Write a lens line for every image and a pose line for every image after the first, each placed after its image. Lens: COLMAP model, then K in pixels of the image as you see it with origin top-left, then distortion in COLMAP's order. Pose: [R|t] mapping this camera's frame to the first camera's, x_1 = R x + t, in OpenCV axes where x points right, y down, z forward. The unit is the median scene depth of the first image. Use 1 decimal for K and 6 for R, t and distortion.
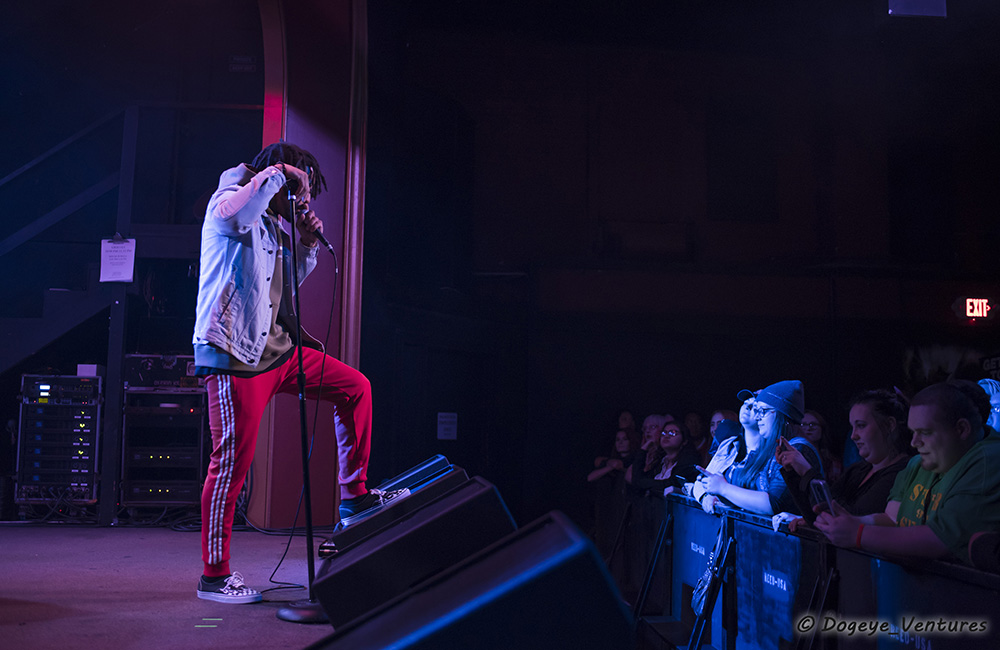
lens RADIAL K [[1014.5, 0, 500.0], [0, 1014.5, 325.0], [0, 0, 1]] dist [-0.010627, 0.001341]
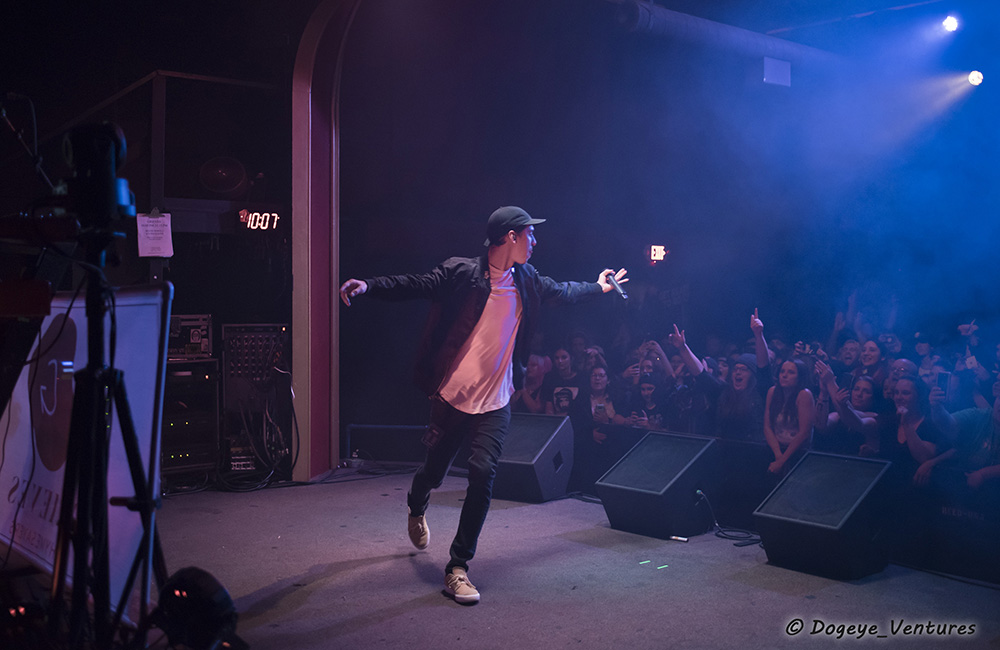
lens RADIAL K [[1037.5, 0, 500.0], [0, 1037.5, 325.0], [0, 0, 1]] dist [-0.006208, -0.013956]
pose [[0.837509, -0.028332, 0.545688, -0.620469], [-0.045543, 0.991561, 0.121381, -0.109669], [-0.544522, -0.126510, 0.829151, -0.038193]]
